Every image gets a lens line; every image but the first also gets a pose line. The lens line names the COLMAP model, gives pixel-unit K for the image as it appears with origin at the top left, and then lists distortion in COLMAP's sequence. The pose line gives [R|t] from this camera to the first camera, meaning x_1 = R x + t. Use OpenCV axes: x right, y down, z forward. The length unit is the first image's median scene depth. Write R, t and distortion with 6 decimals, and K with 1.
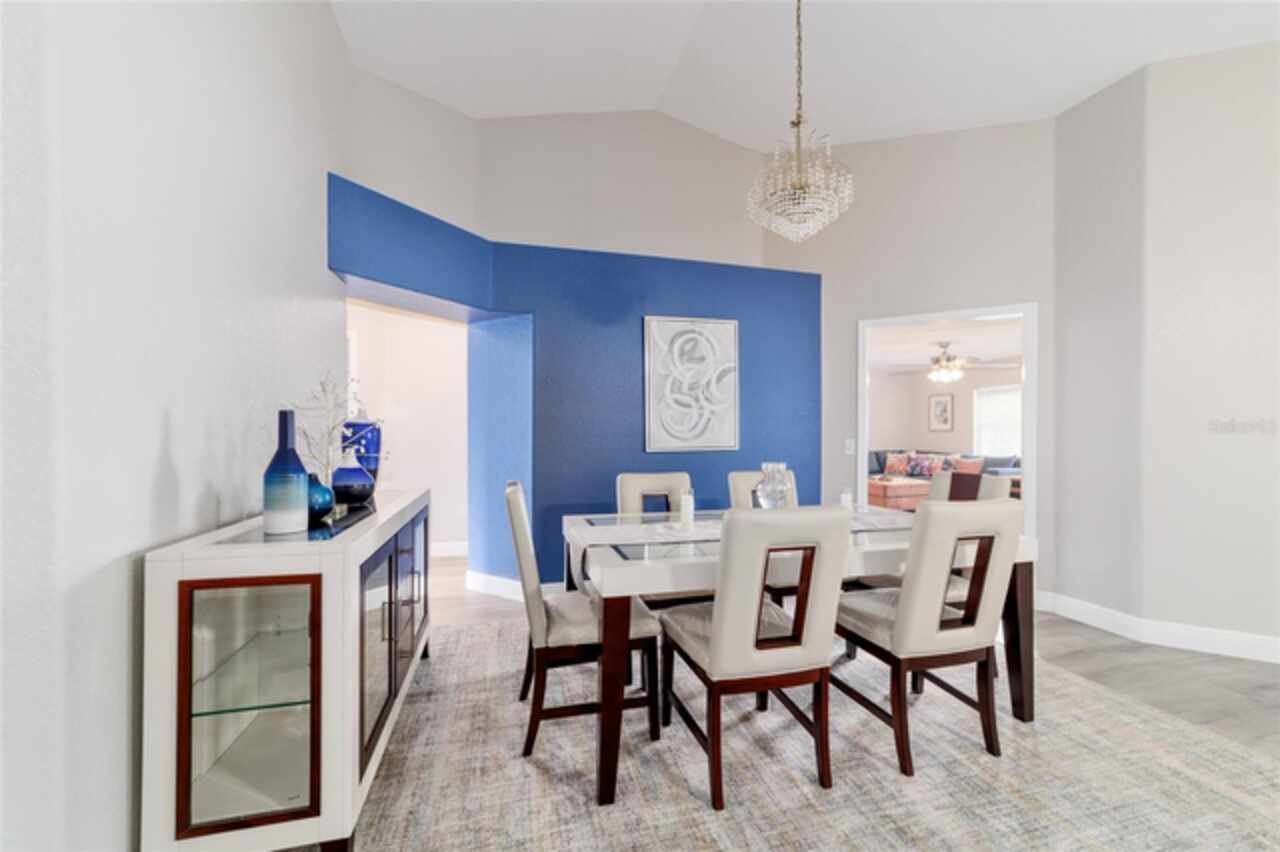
lens RADIAL K [[491.8, 0, 637.1], [0, 491.8, 427.8], [0, 0, 1]] dist [-0.014213, 0.000119]
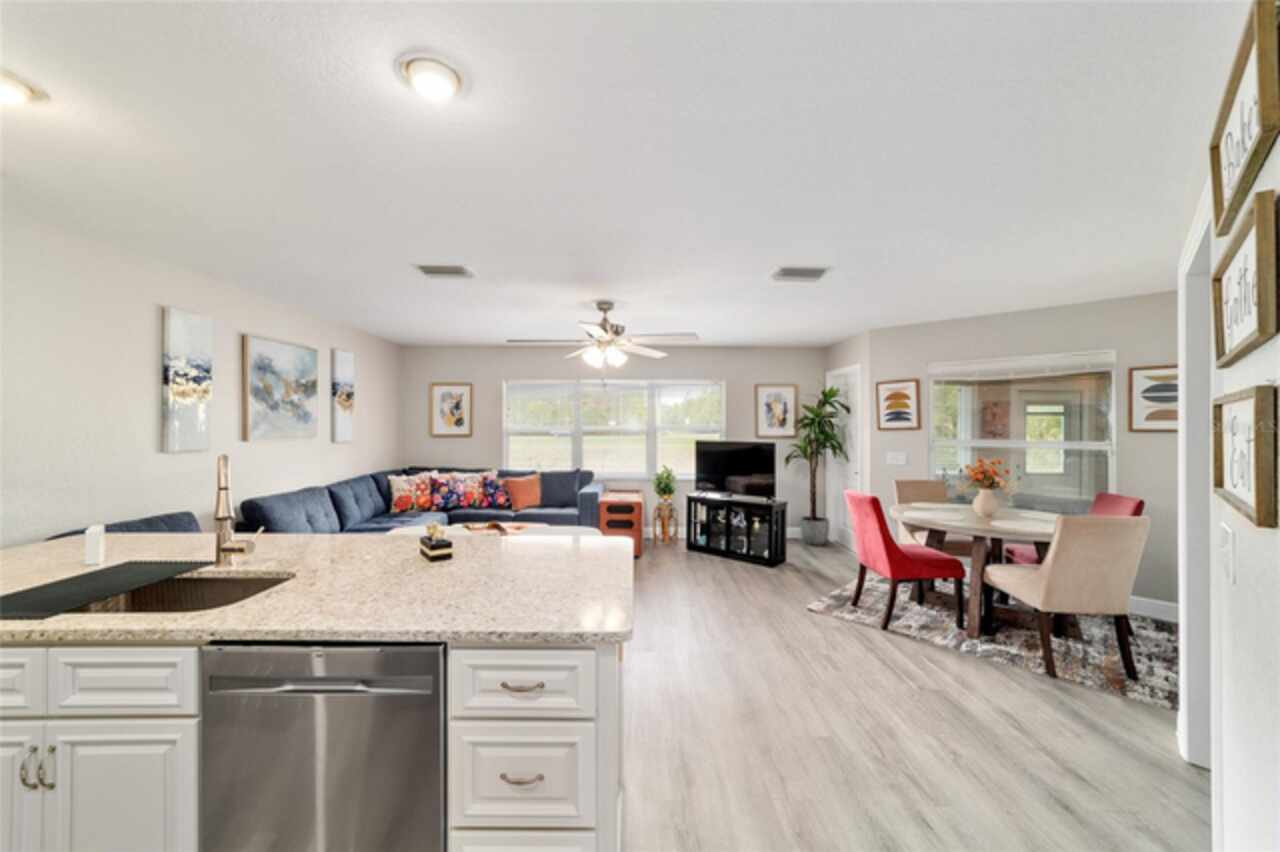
lens RADIAL K [[491.8, 0, 635.0], [0, 491.8, 418.6], [0, 0, 1]] dist [-0.017027, 0.007693]
pose [[0.252523, 0.008052, 0.967558, 0.019351], [-0.008413, 0.999946, -0.006125, -0.016635], [-0.967554, -0.006593, 0.252577, 0.594289]]
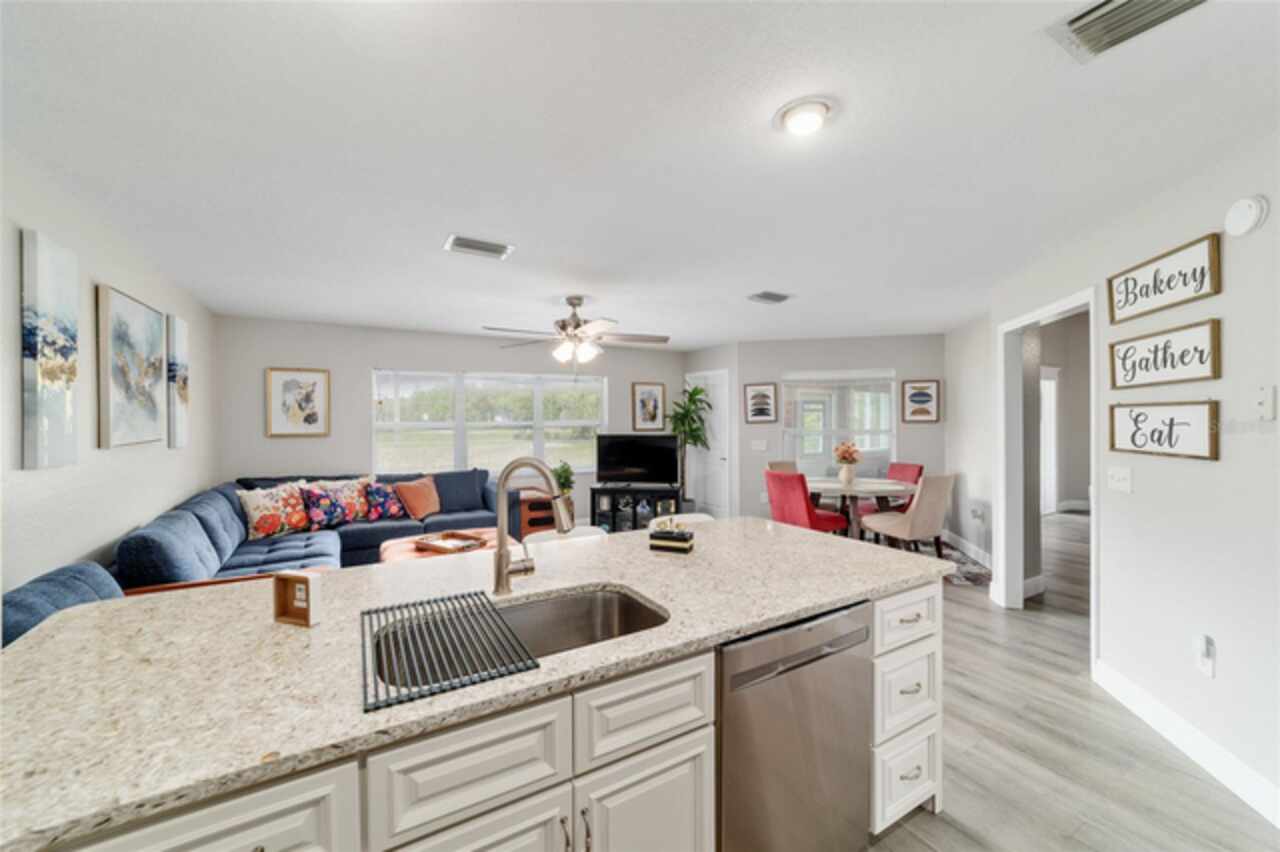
lens RADIAL K [[491.8, 0, 635.0], [0, 491.8, 418.6], [0, 0, 1]] dist [-0.017027, 0.007693]
pose [[-0.266836, -0.001151, 0.963741, -0.001228], [-0.003780, 0.999993, 0.000147, -0.015030], [-0.963735, -0.003604, -0.266838, 0.810302]]
